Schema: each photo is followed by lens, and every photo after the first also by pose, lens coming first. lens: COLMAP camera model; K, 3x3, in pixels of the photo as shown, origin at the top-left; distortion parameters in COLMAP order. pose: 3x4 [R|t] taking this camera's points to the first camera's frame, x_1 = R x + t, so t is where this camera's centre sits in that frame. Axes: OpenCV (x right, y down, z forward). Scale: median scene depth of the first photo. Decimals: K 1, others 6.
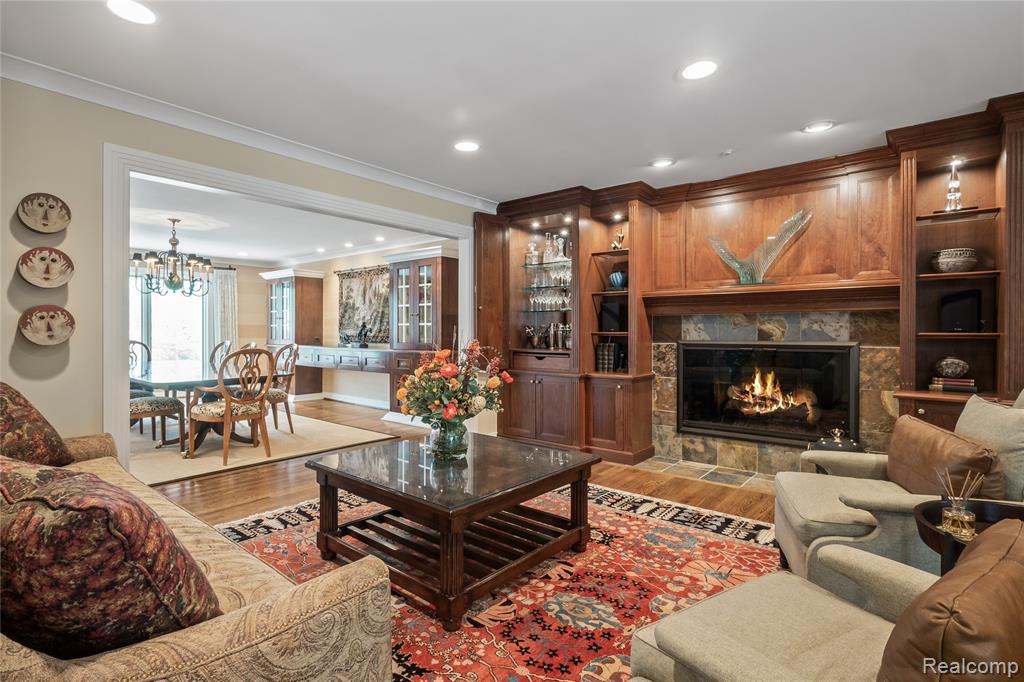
lens RADIAL K [[470.4, 0, 515.6], [0, 470.4, 334.8], [0, 0, 1]] dist [-0.002738, -0.000525]
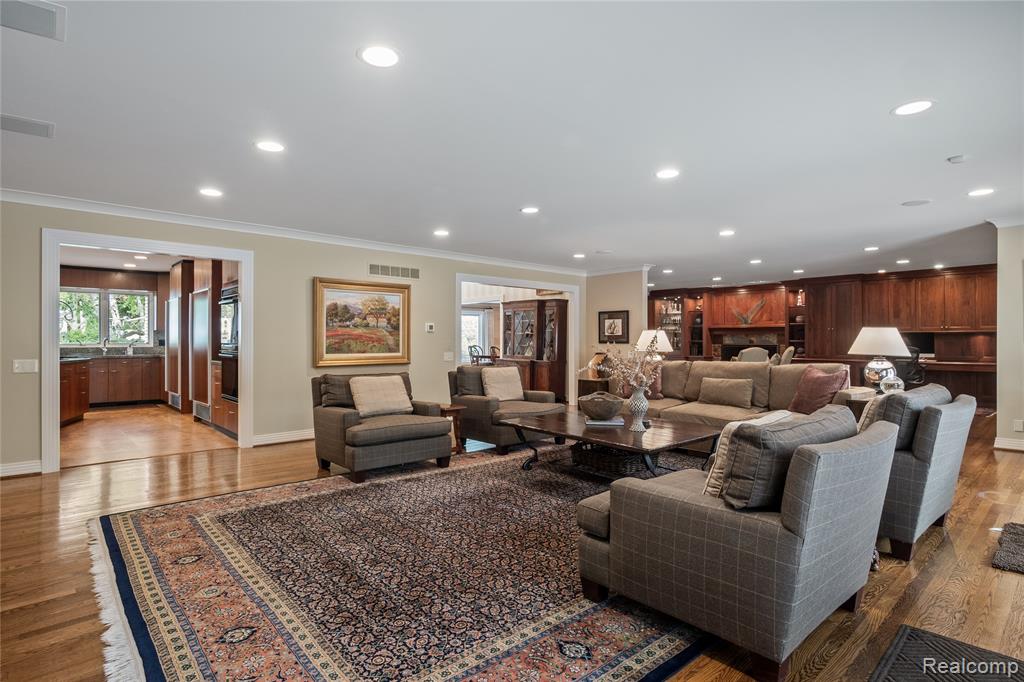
lens RADIAL K [[525.3, 0, 502.8], [0, 525.3, 340.9], [0, 0, 1]] dist [0.001737, 0.001697]
pose [[0.986215, -0.001460, -0.165462, -0.374818], [-0.000338, 0.999941, -0.010837, 0.026890], [0.165468, 0.010743, 0.986157, -2.063430]]
